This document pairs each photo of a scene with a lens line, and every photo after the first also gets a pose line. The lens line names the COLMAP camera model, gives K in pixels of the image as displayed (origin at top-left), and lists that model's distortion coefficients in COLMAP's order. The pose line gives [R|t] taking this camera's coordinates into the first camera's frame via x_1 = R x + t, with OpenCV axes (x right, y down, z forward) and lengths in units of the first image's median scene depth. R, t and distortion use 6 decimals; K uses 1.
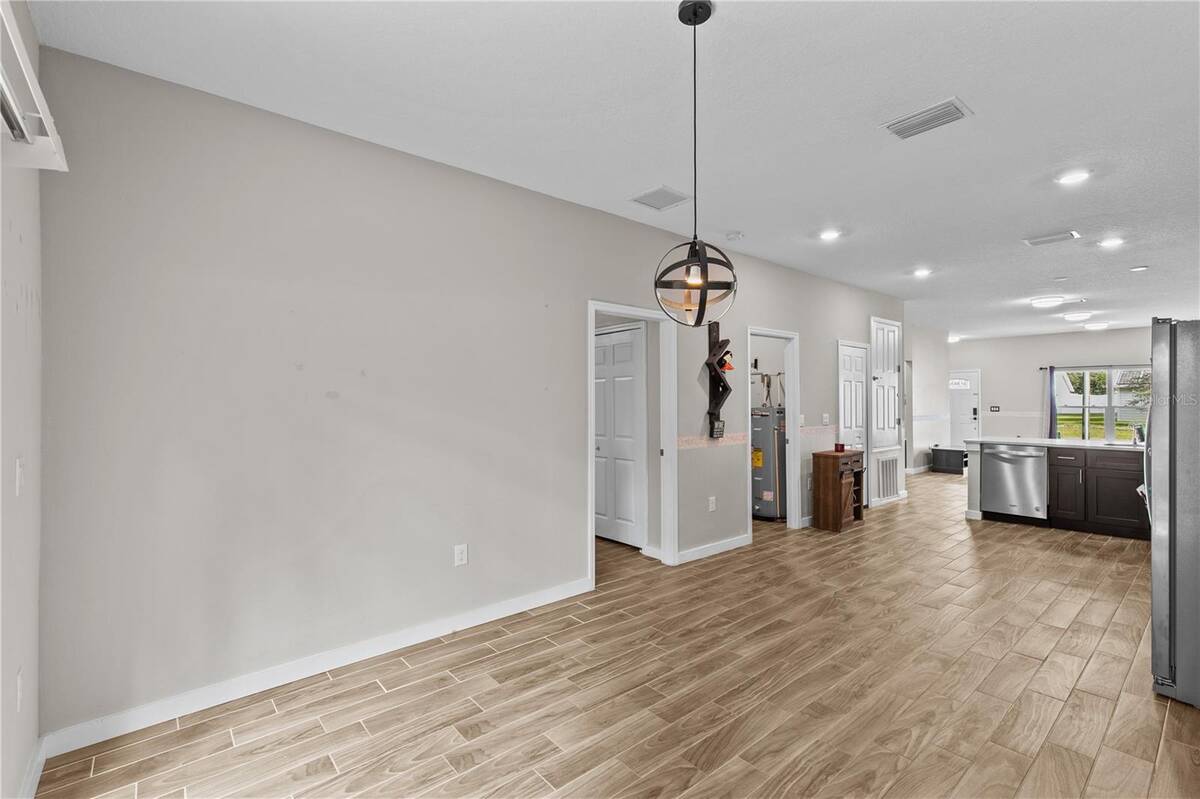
lens RADIAL K [[539.2, 0, 603.1], [0, 539.2, 399.2], [0, 0, 1]] dist [0.007259, -0.000824]
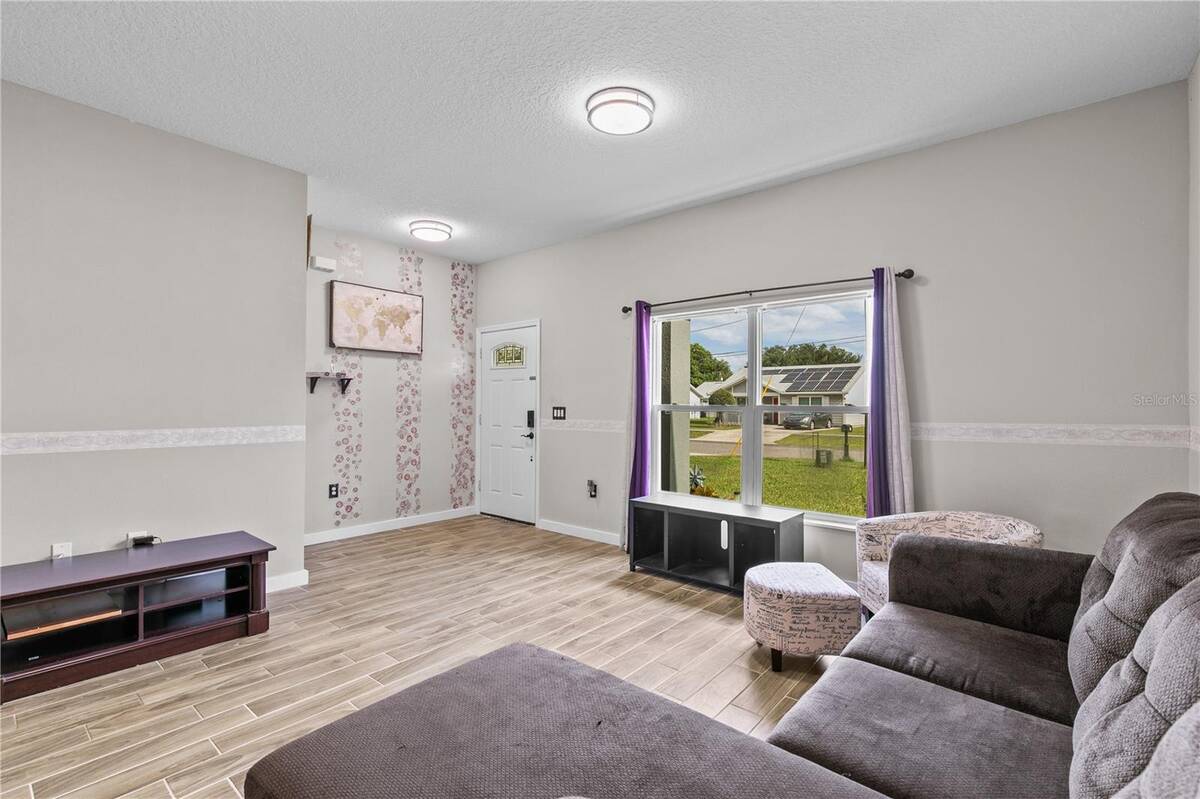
lens RADIAL K [[539.4, 0, 603.9], [0, 539.4, 394.2], [0, 0, 1]] dist [0.002640, -0.000034]
pose [[0.986383, 0.014411, 0.163833, 0.747817], [-0.011668, 0.999775, -0.017691, 0.011270], [-0.164051, 0.015538, 0.986329, 0.634835]]
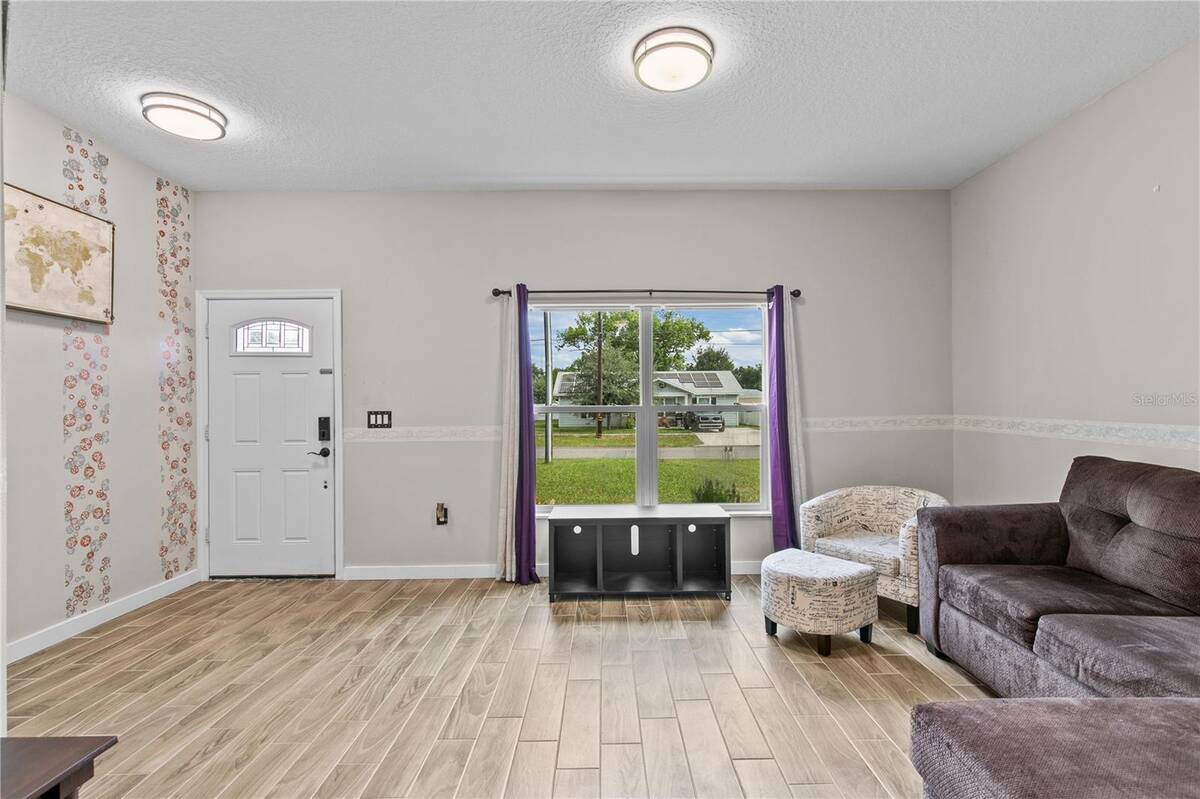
lens RADIAL K [[539.2, 0, 603.1], [0, 539.2, 399.2], [0, 0, 1]] dist [0.007259, -0.000824]
pose [[0.644285, 0.011774, 0.764695, 0.617623], [0.001963, 0.999853, -0.017049, 0.012965], [-0.764783, 0.012486, 0.644167, 0.761057]]
